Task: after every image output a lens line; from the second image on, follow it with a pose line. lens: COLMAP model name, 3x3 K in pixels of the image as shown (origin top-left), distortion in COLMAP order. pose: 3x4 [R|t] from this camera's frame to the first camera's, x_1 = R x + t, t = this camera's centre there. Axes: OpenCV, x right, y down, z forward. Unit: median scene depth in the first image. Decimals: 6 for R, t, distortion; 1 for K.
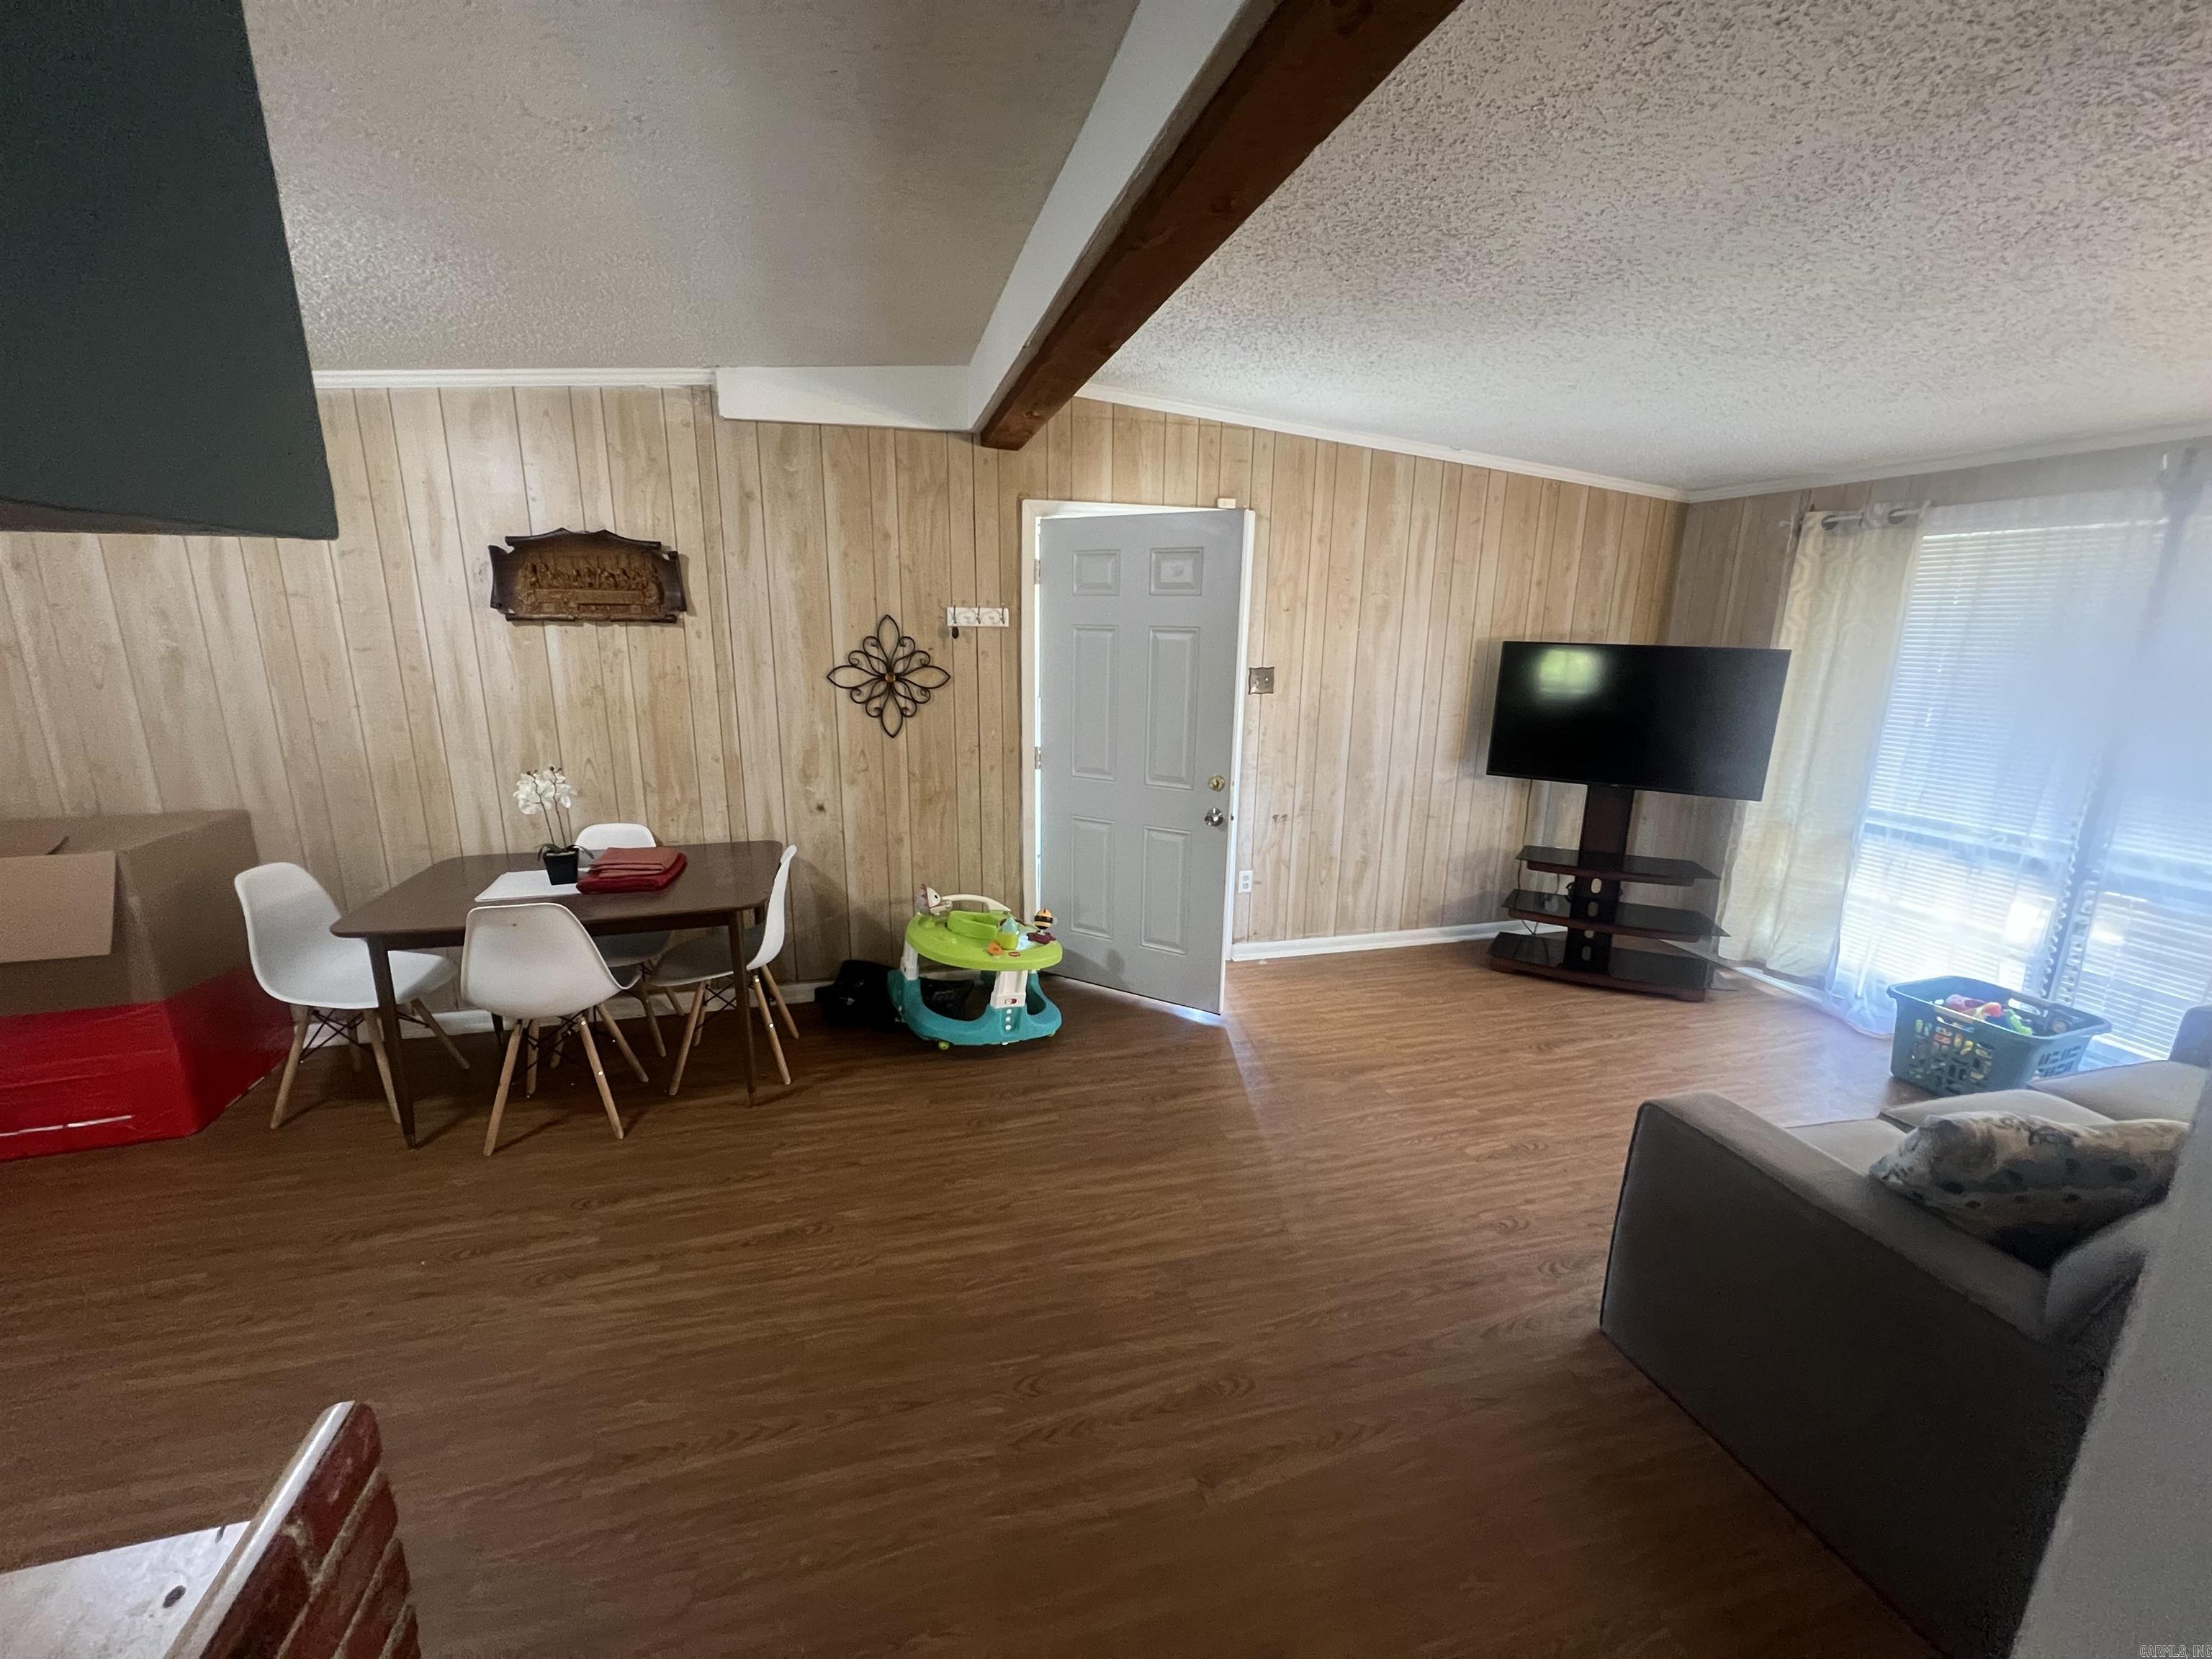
lens RADIAL K [[891.0, 0, 1112.4], [0, 891.0, 838.7], [0, 0, 1]] dist [0.004585, 0.000331]
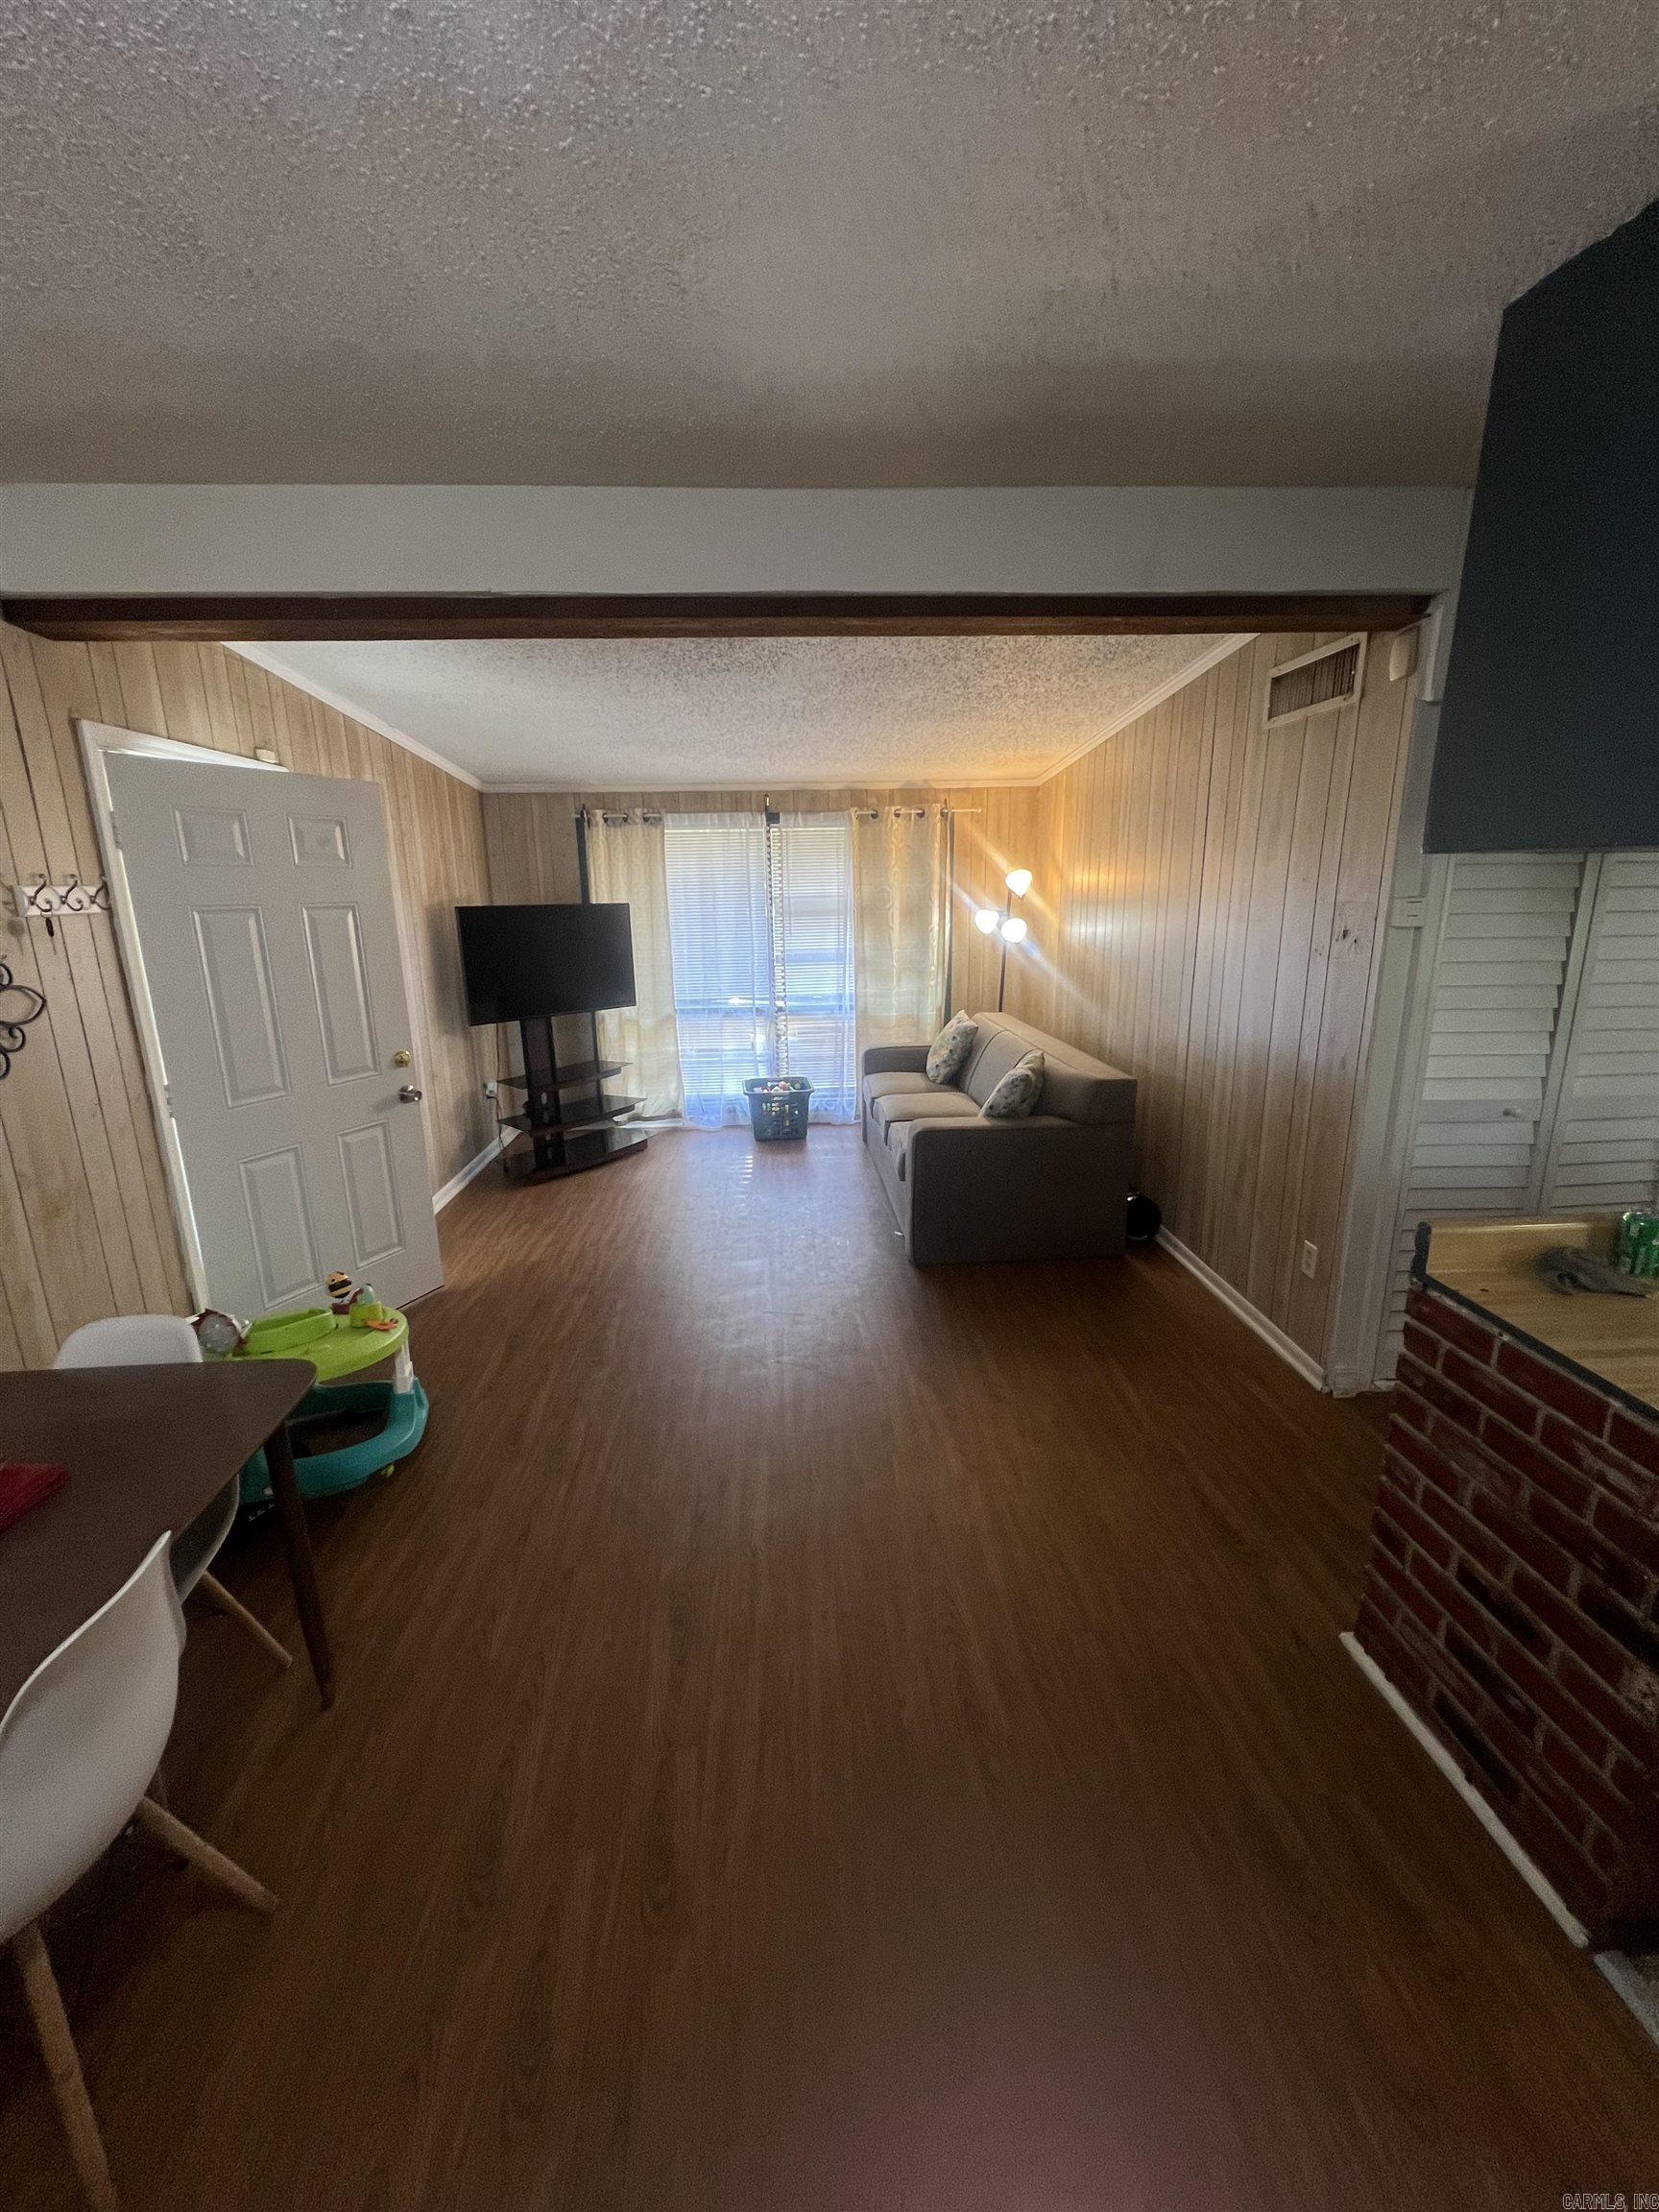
lens RADIAL K [[886.2, 0, 821.6], [0, 886.2, 1104.2], [0, 0, 1]] dist [0.002549, -0.000085]
pose [[0.227030, -0.252783, 0.940509, -0.658258], [0.253279, 0.947821, 0.193609, -0.099276], [-0.940376, 0.194256, 0.279209, 0.355850]]
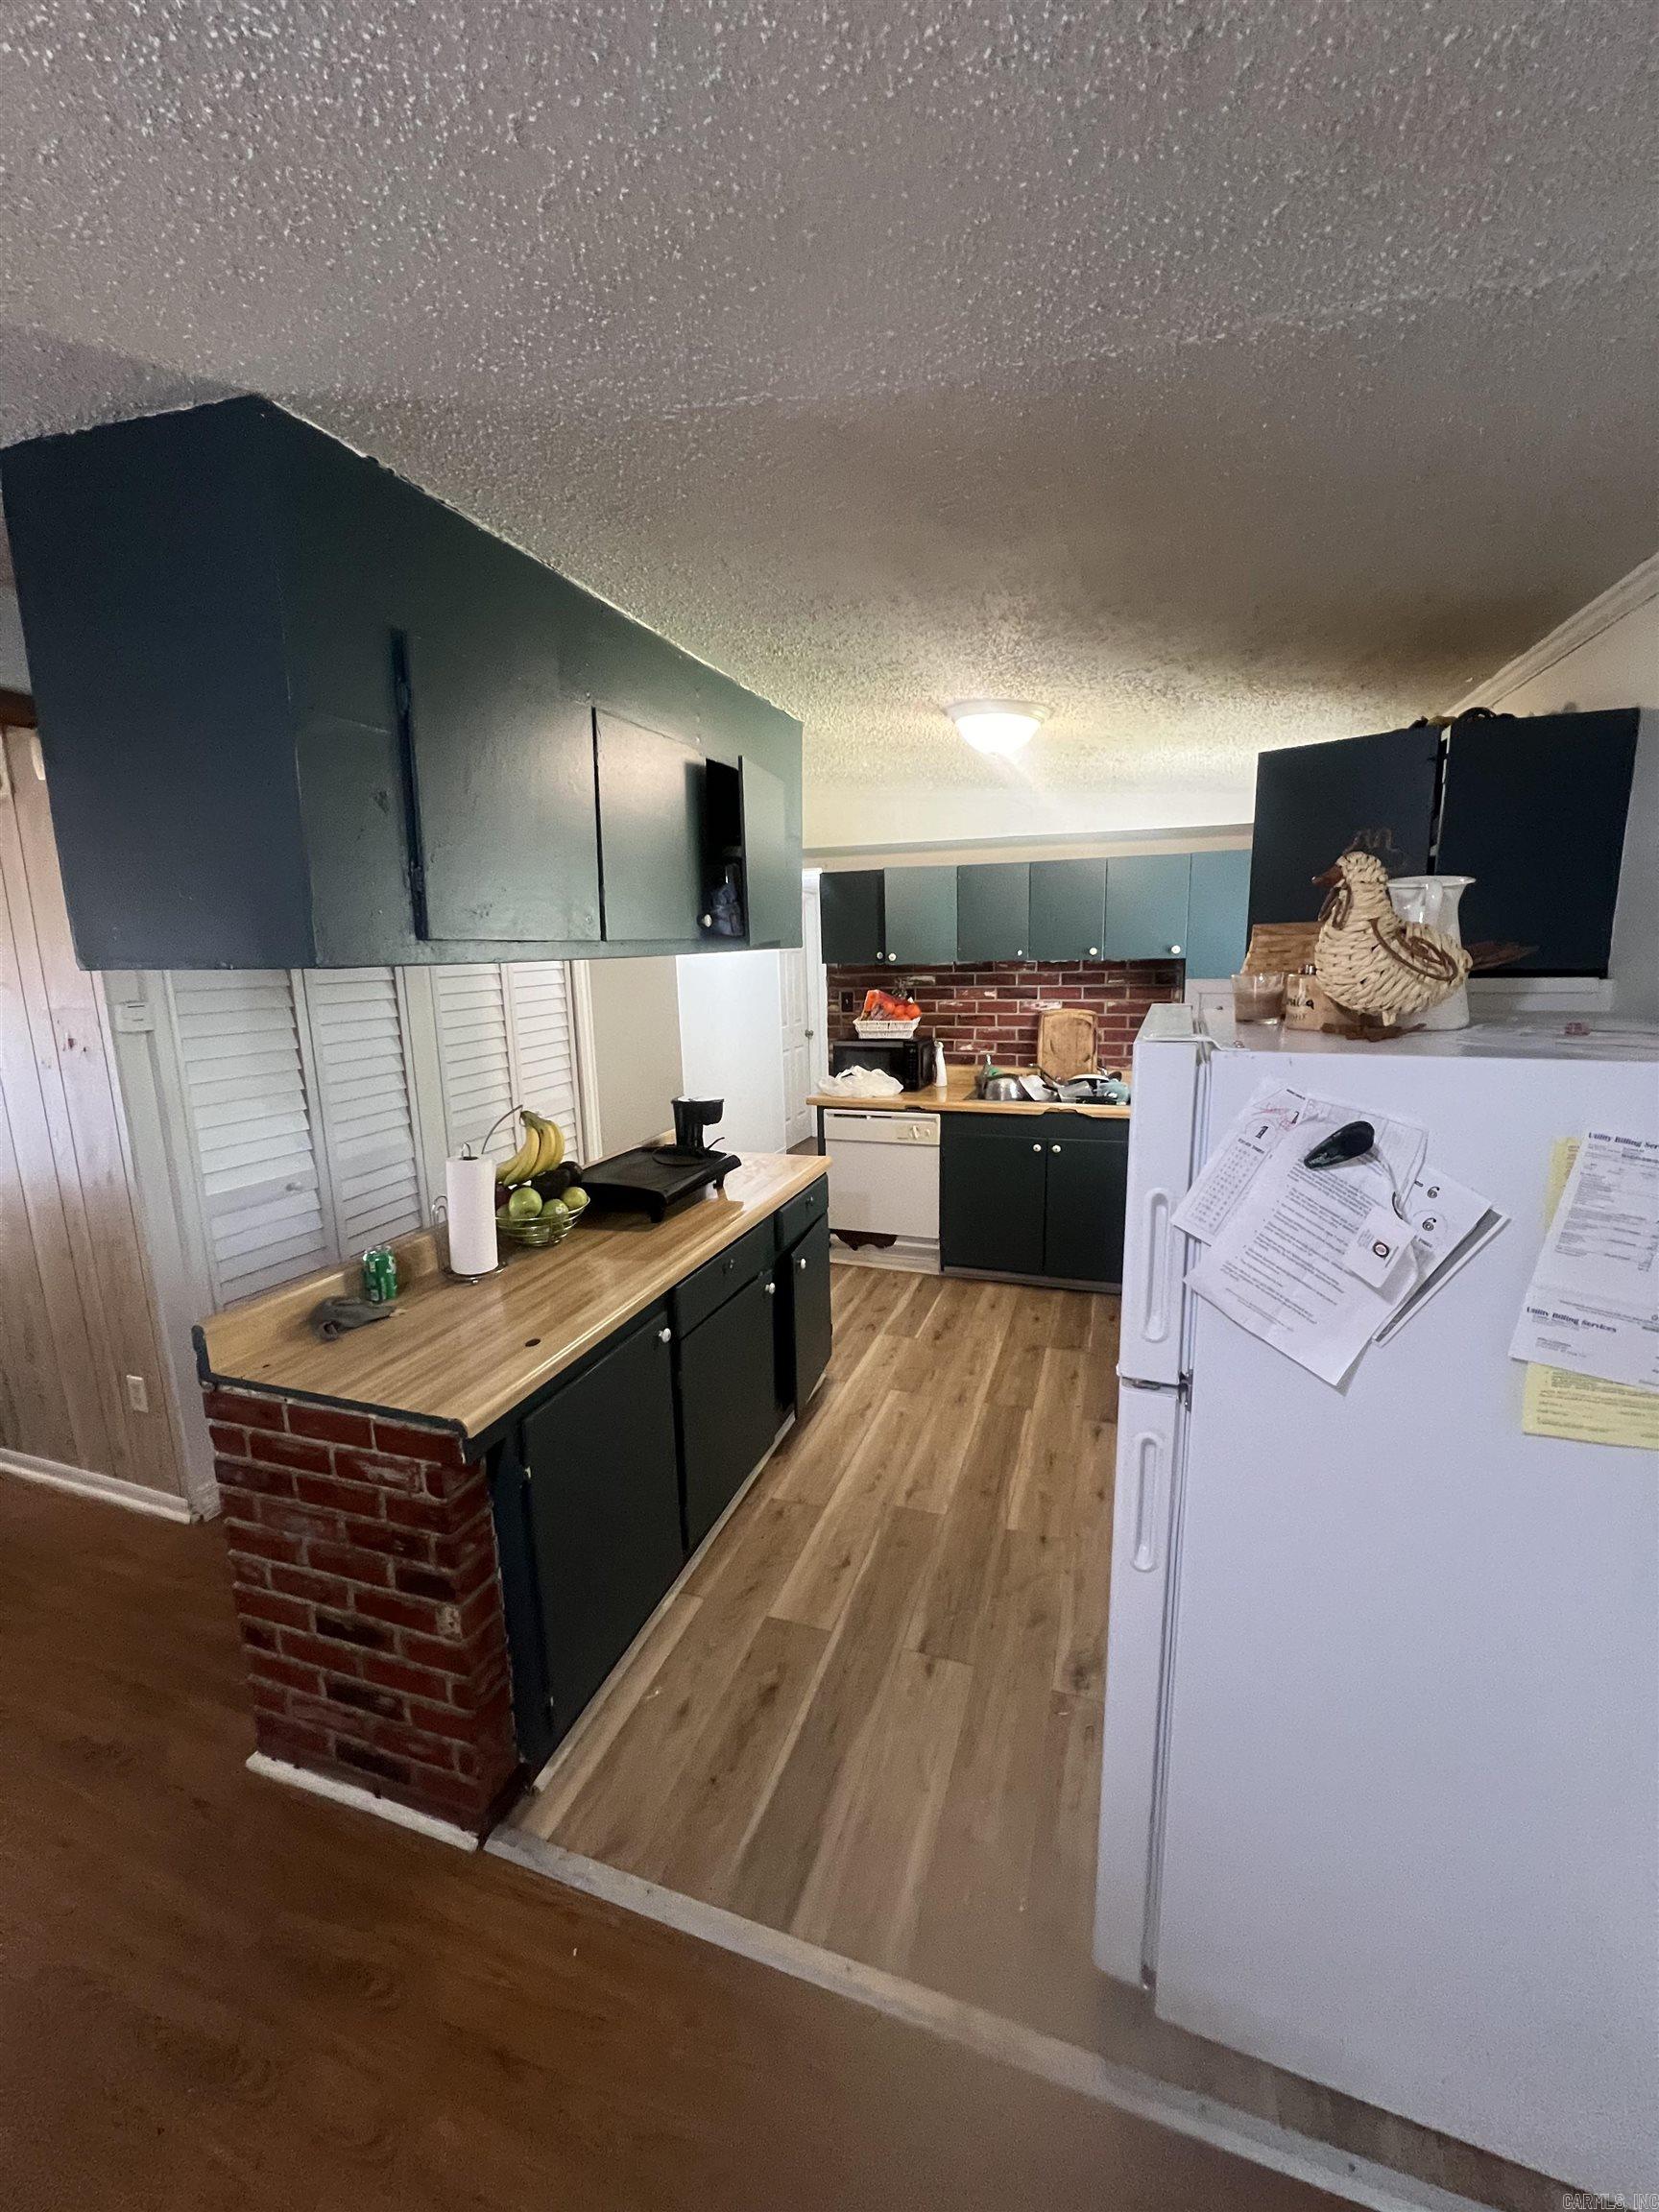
lens RADIAL K [[886.2, 0, 824.0], [0, 886.2, 1104.3], [0, 0, 1]] dist [0.002549, -0.000085]
pose [[-0.809207, -0.100560, 0.578854, -0.693619], [0.151956, 0.915898, 0.371539, -0.102101], [-0.567533, 0.388612, -0.725870, 0.309013]]
